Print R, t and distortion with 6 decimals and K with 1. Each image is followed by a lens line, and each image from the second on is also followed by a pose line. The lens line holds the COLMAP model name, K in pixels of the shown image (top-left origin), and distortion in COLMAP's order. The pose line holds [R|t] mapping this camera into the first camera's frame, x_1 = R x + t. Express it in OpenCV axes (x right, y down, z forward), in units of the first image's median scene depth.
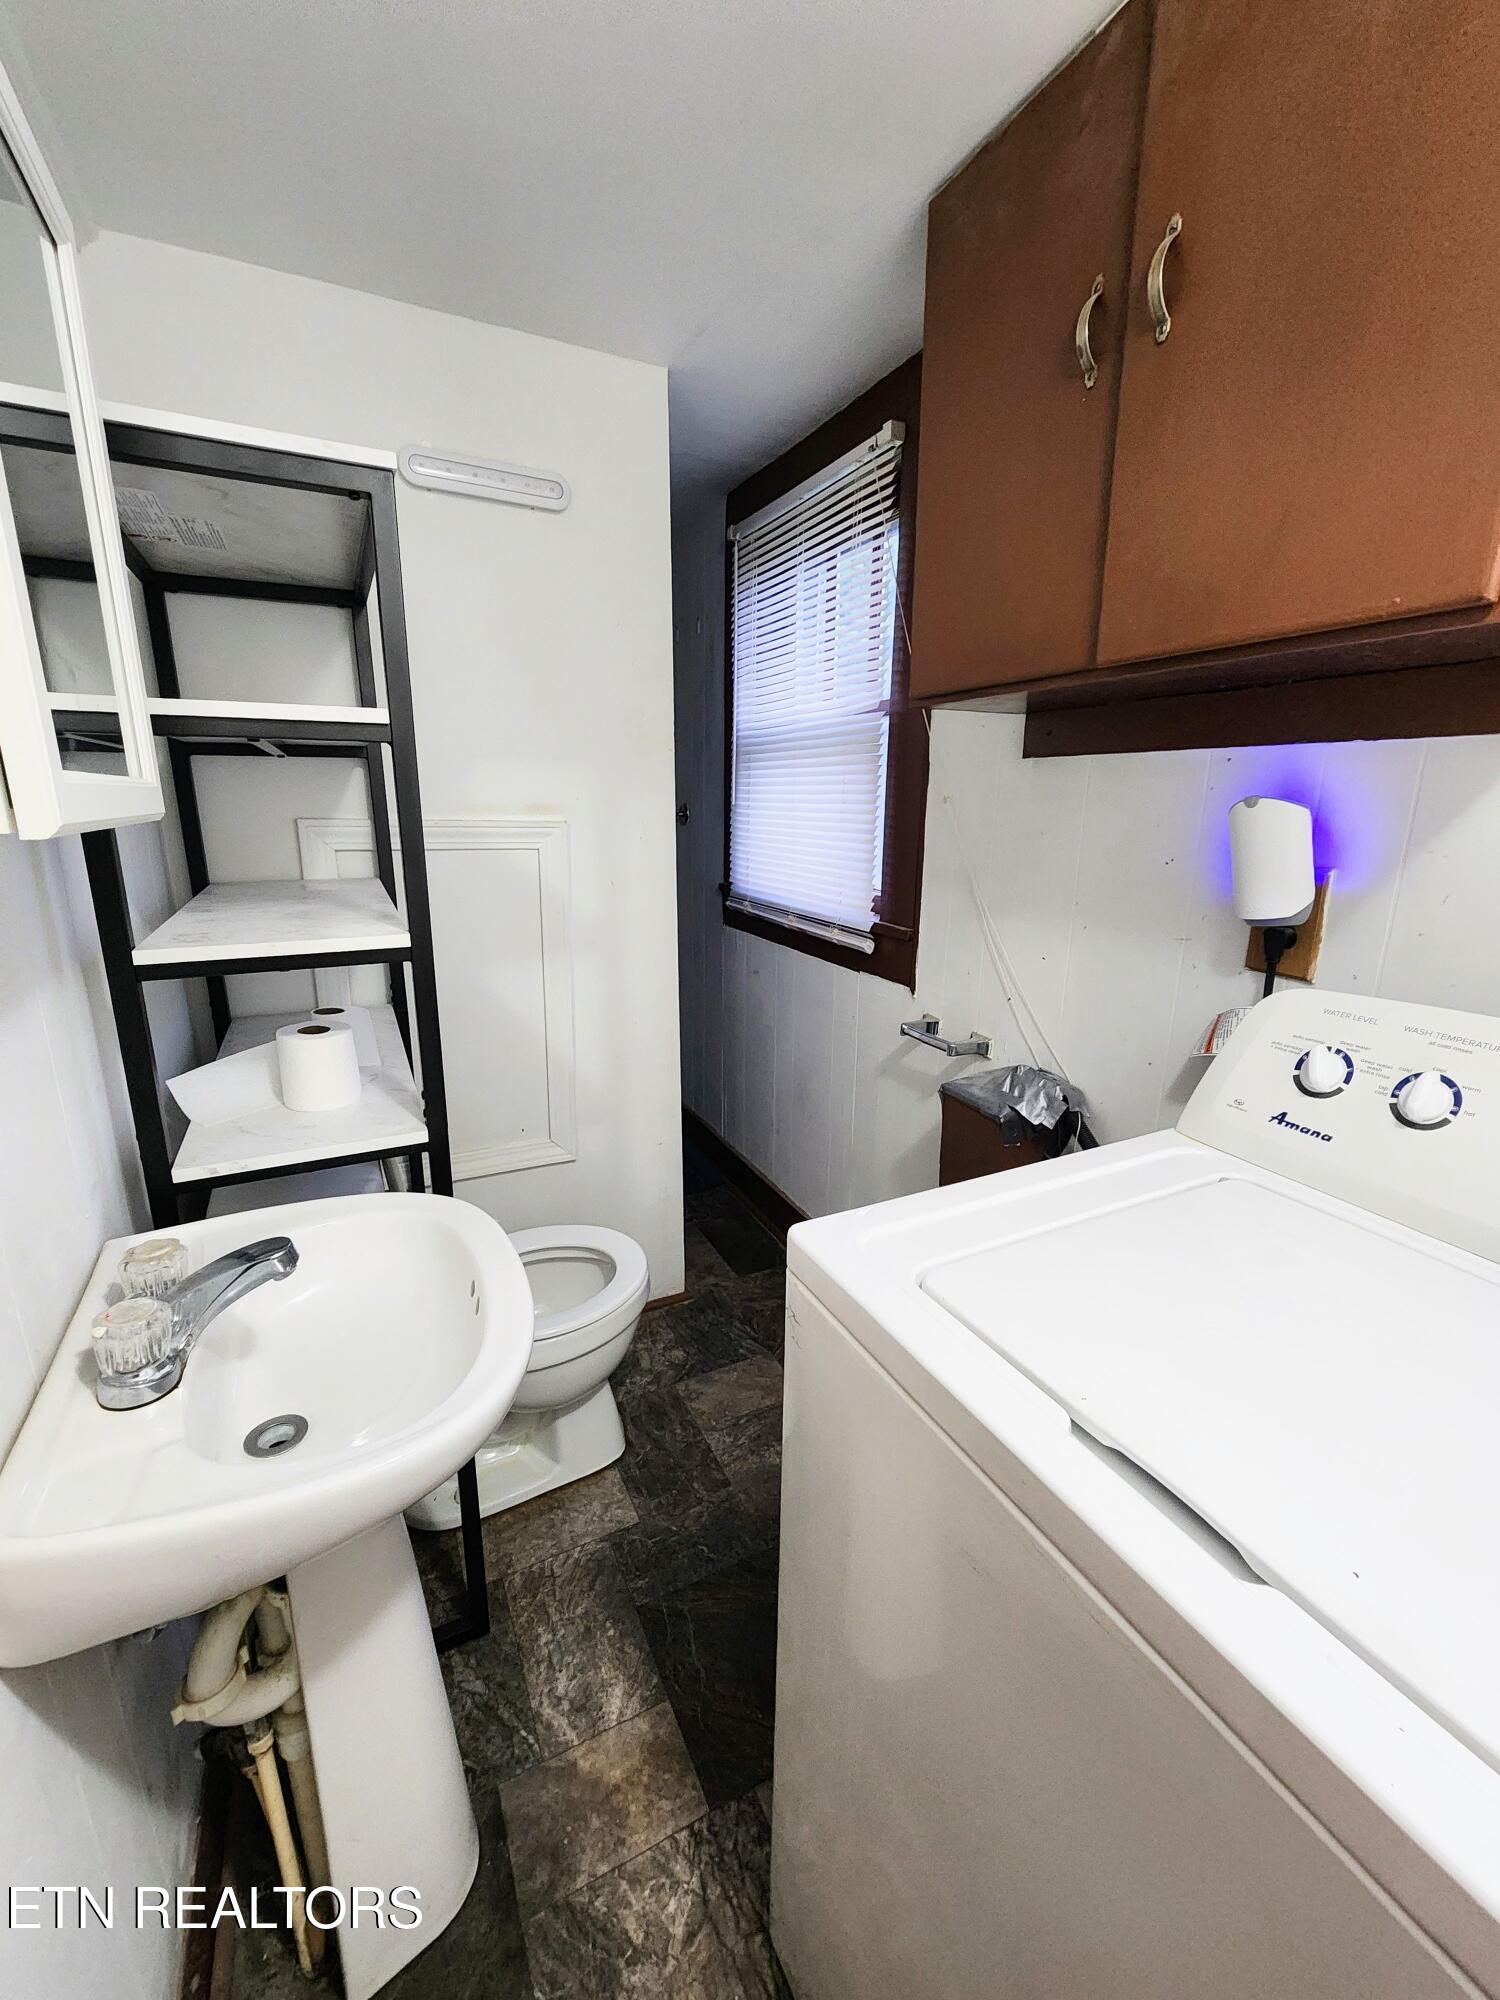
lens RADIAL K [[822.0, 0, 743.0], [0, 822.0, 997.6], [0, 0, 1]] dist [-0.001490, 0.000912]
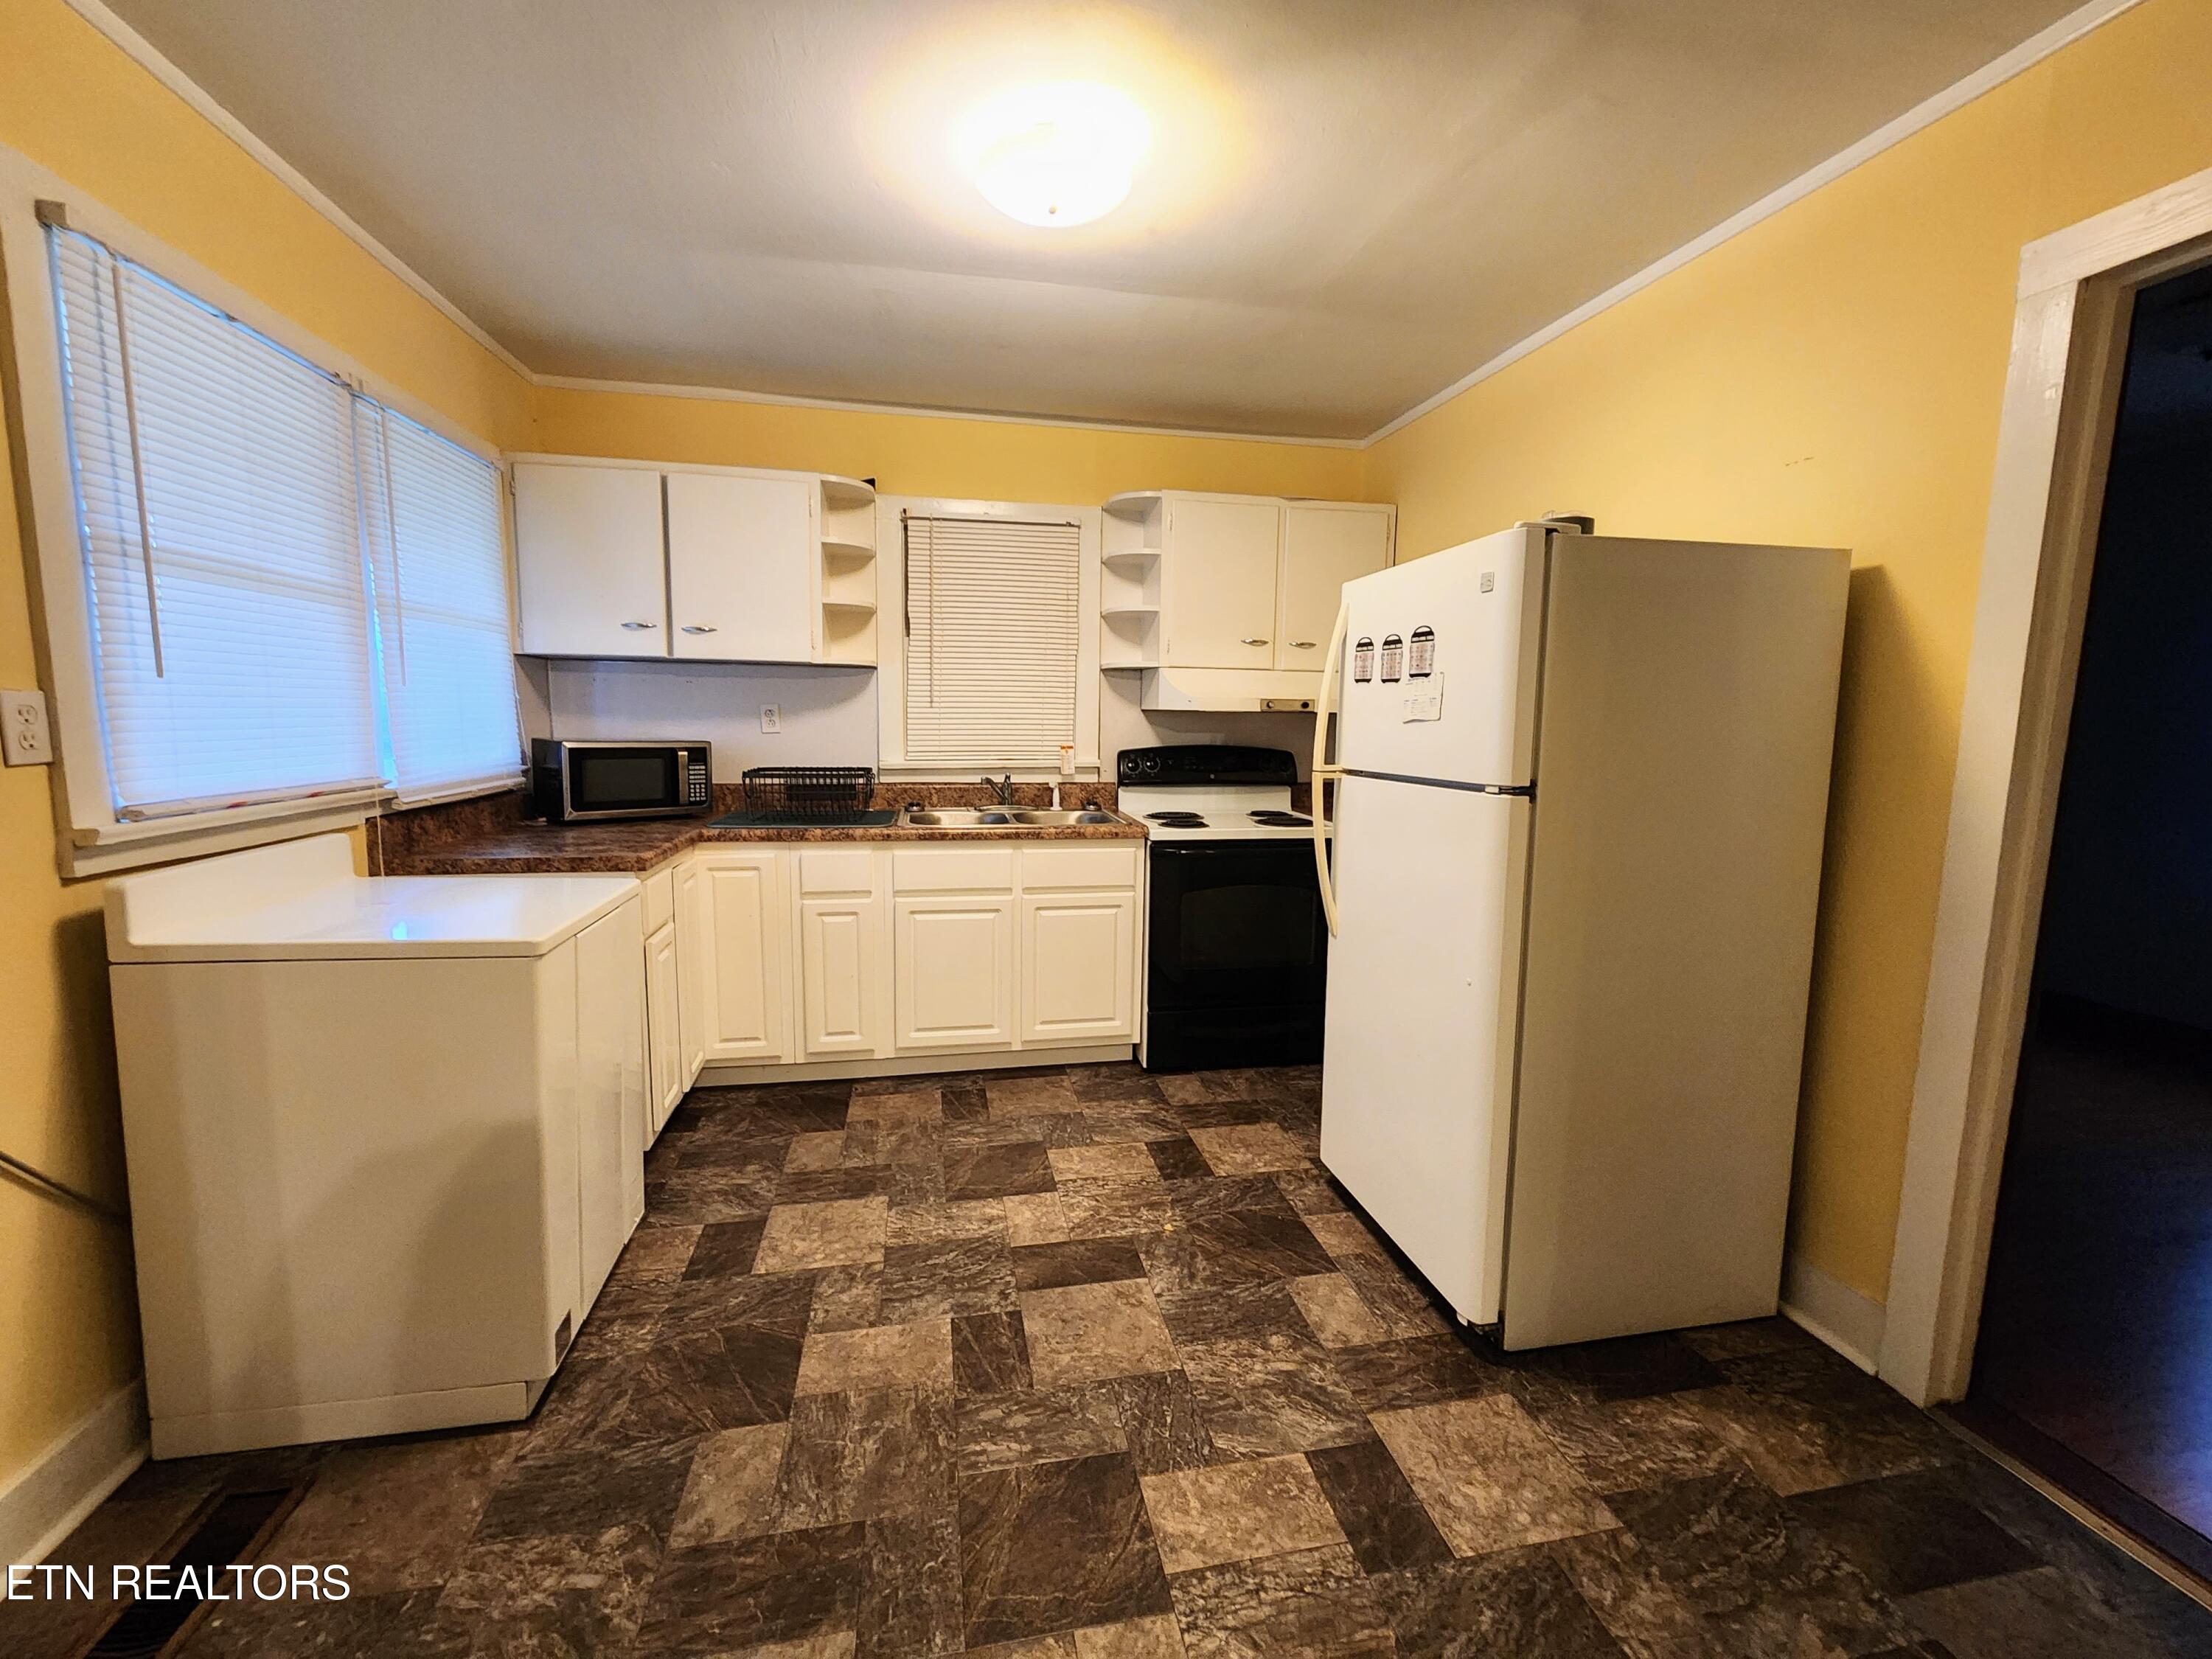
lens RADIAL K [[909.1, 0, 1117.1], [0, 909.1, 823.6], [0, 0, 1]] dist [-0.001490, 0.000912]
pose [[0.249026, -0.103451, 0.962956, -1.047254], [0.222206, 0.973859, 0.047159, -0.132372], [-0.942662, 0.202231, 0.265503, 0.473585]]
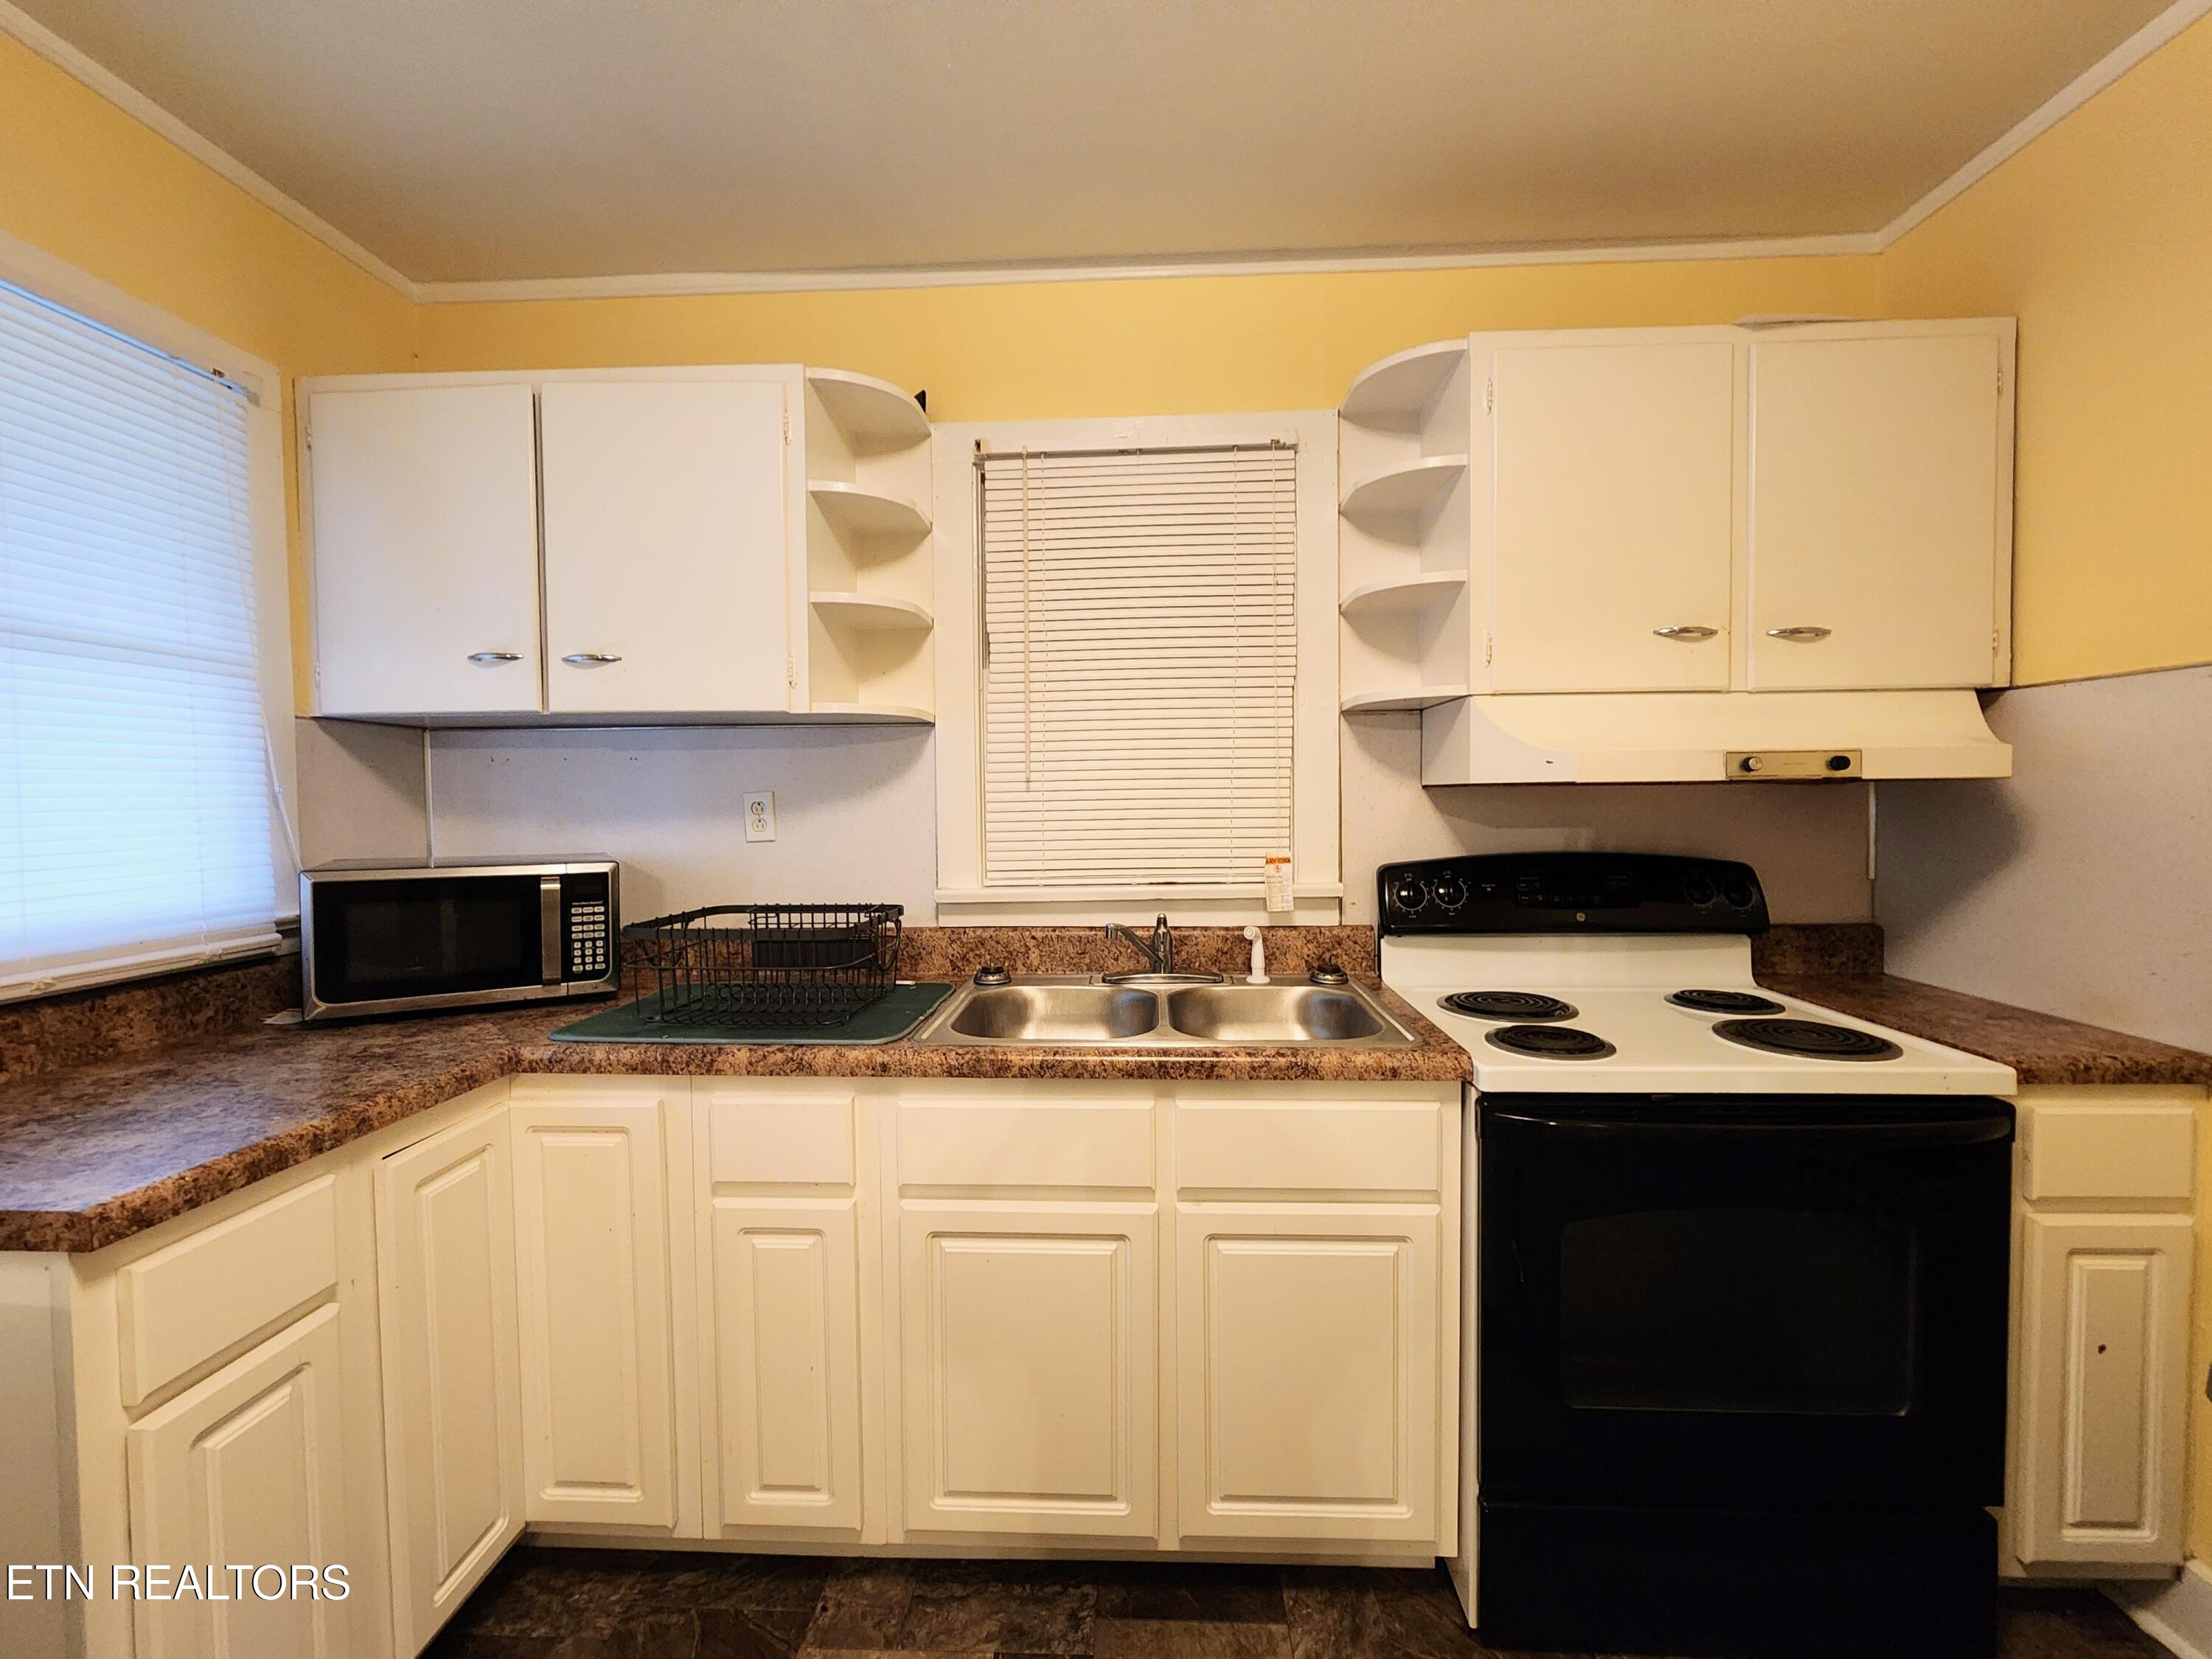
lens RADIAL K [[909.1, 0, 1106.1], [0, 909.1, 823.3], [0, 0, 1]] dist [-0.001490, 0.000912]
pose [[0.479873, -0.017249, 0.877168, 0.396731], [0.220965, 0.969953, -0.101810, -0.247290], [-0.849056, 0.242680, 0.469266, 0.900458]]
